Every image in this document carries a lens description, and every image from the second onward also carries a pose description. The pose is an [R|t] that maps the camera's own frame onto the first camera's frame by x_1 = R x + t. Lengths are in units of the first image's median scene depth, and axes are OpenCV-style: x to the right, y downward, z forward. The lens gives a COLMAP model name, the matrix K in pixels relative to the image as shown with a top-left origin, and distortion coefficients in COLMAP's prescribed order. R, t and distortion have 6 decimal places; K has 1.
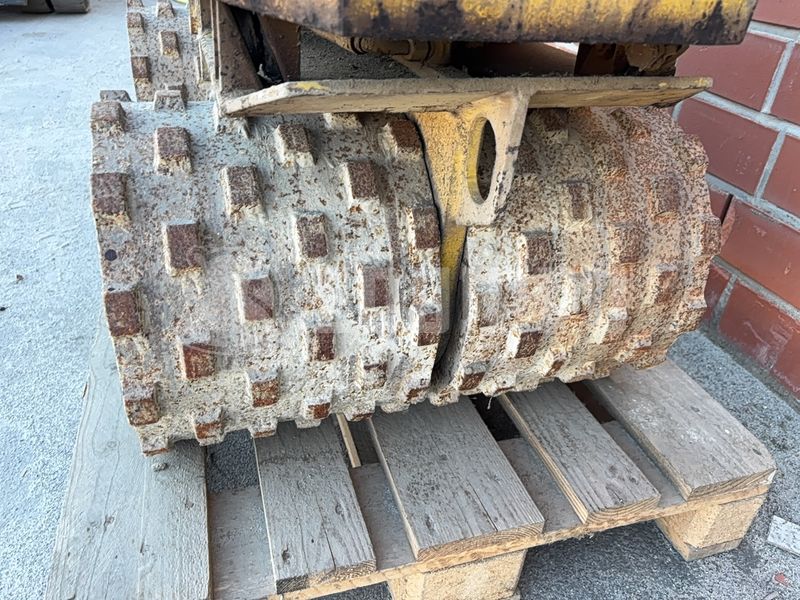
lens RADIAL K [[610.4, 0, 402.3], [0, 610.4, 298.7], [0, 0, 1]] dist [0.033886, -0.047252]
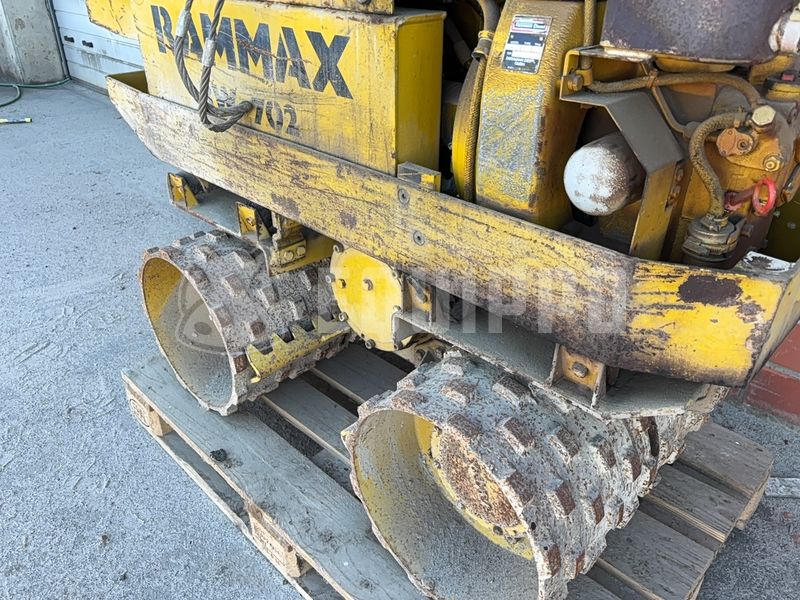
lens RADIAL K [[610.4, 0, 402.0], [0, 610.4, 303.8], [0, 0, 1]] dist [0.033886, -0.047252]
pose [[0.879729, -0.298734, 0.369913, -0.995072], [0.300682, 0.952200, 0.053892, -0.658522], [-0.368331, 0.063816, 0.927502, -0.245808]]
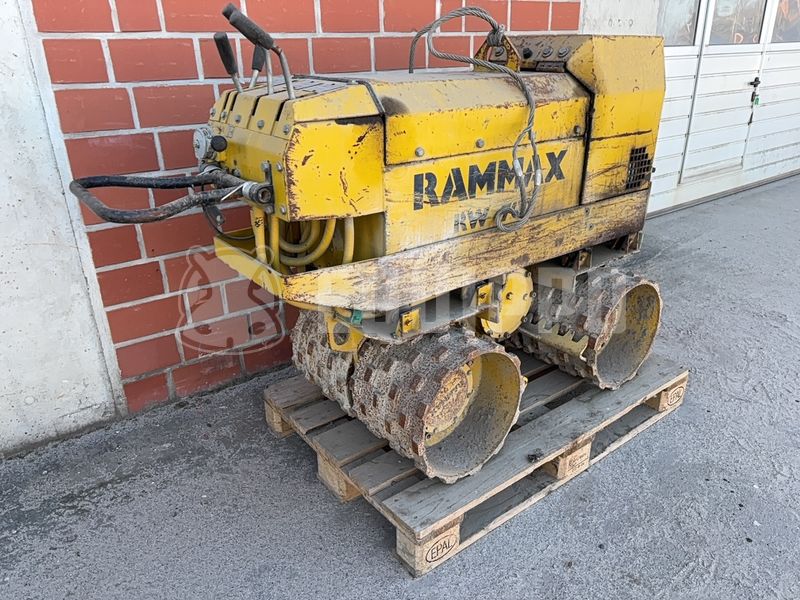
lens RADIAL K [[610.4, 0, 402.3], [0, 610.4, 303.8], [0, 0, 1]] dist [0.033886, -0.047252]
pose [[-0.360543, -0.433083, 0.826104, -2.828704], [0.476955, 0.675522, 0.562302, -2.708088], [-0.801575, 0.596748, -0.036994, 2.223490]]
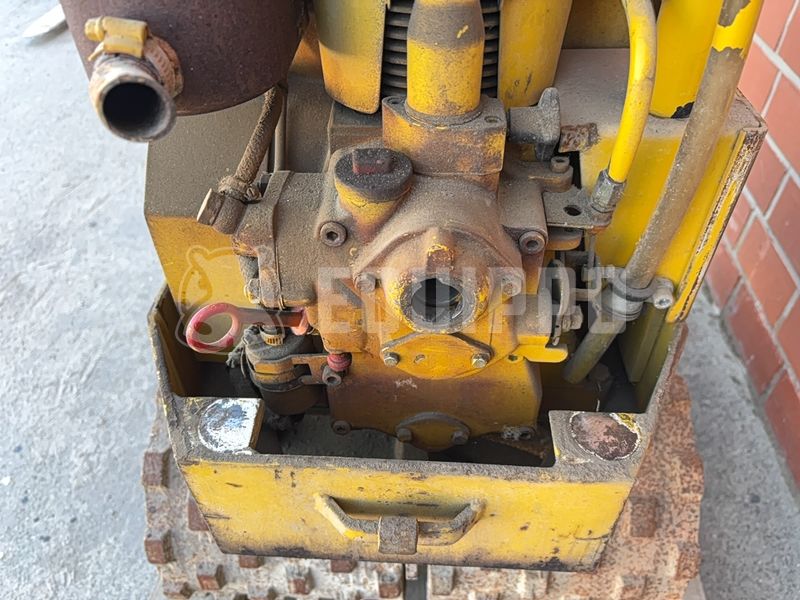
lens RADIAL K [[610.4, 0, 399.3], [0, 610.4, 300.6], [0, 0, 1]] dist [0.033886, -0.047252]
pose [[0.930494, 0.180726, -0.318620, 0.360229], [-0.125852, 0.974595, 0.185271, -0.761165], [0.344009, -0.132295, 0.929600, -0.042699]]
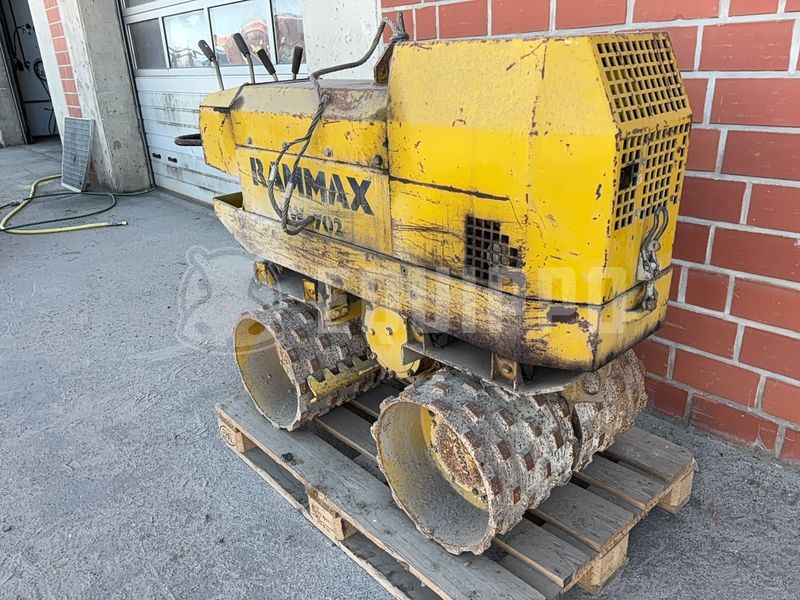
lens RADIAL K [[610.4, 0, 398.3], [0, 610.4, 302.0], [0, 0, 1]] dist [0.033886, -0.047252]
pose [[0.903817, -0.266558, 0.334756, -1.240148], [0.315937, 0.943294, -0.101883, -0.468372], [-0.288616, 0.197845, 0.936781, -1.142885]]
